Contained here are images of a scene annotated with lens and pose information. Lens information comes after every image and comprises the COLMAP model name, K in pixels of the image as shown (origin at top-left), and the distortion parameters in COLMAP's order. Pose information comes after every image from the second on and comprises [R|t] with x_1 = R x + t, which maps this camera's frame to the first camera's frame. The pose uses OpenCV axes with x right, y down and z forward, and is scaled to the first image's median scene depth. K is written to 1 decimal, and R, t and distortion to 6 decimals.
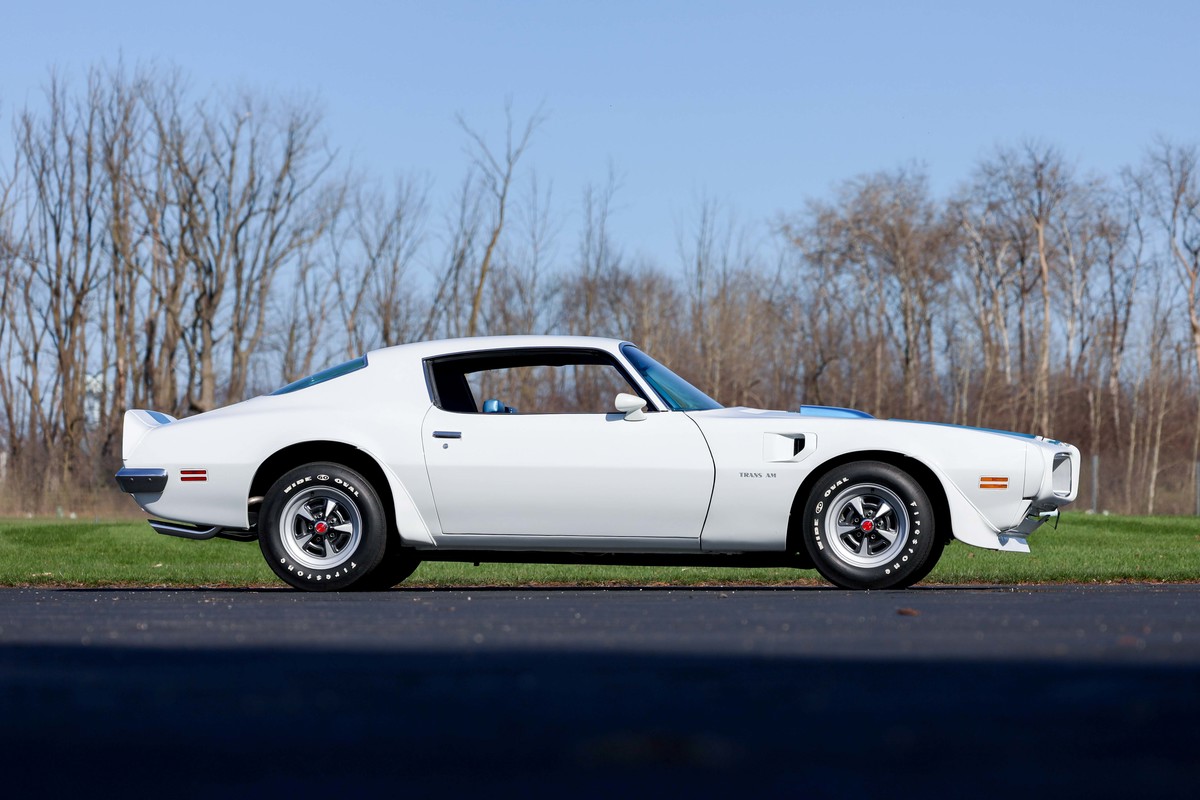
lens RADIAL K [[4126.1, 0, 600.0], [0, 4126.1, 400.0], [0, 0, 1]] dist [-0.583532, 0.112956]
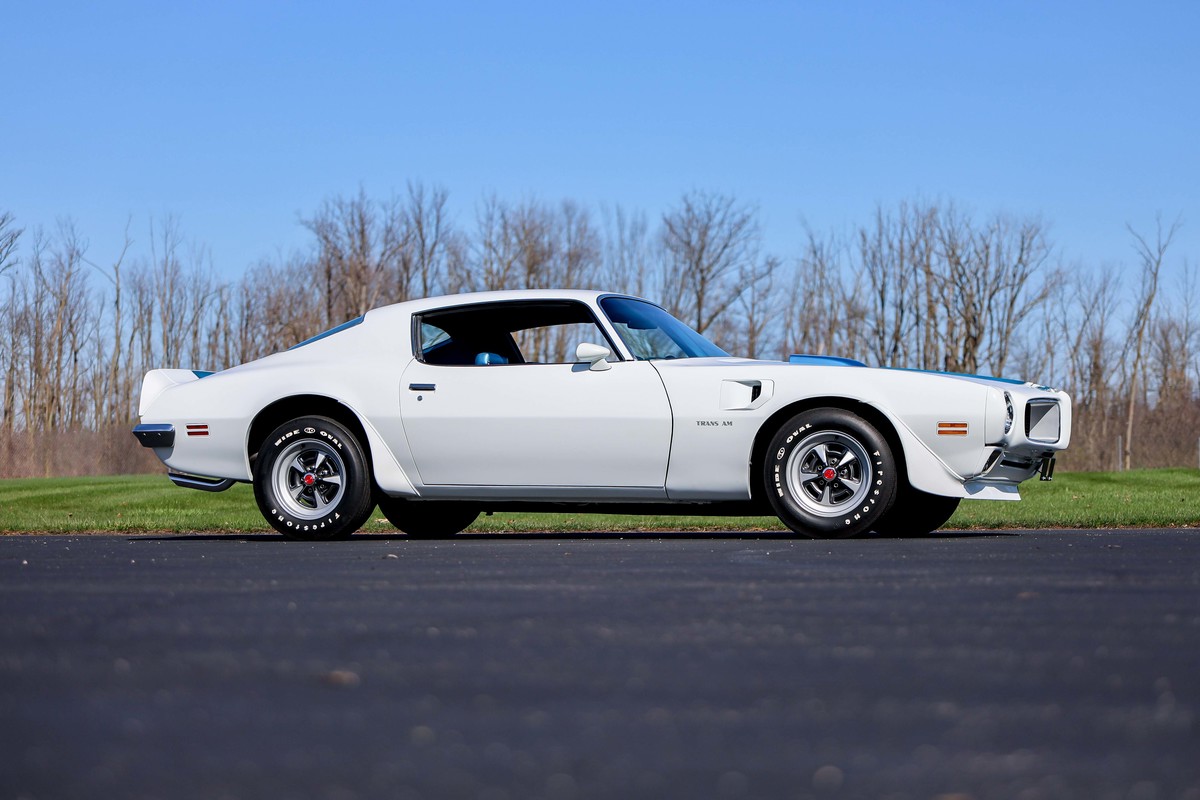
lens RADIAL K [[2483.2, 0, 600.0], [0, 2483.2, 400.0], [0, 0, 1]] dist [-0.085787, -0.276078]
pose [[0.968852, -0.012788, -0.247310, 0.156328], [0.012378, 0.999918, -0.003214, 0.014068], [0.247331, 0.000052, 0.968931, 0.415276]]
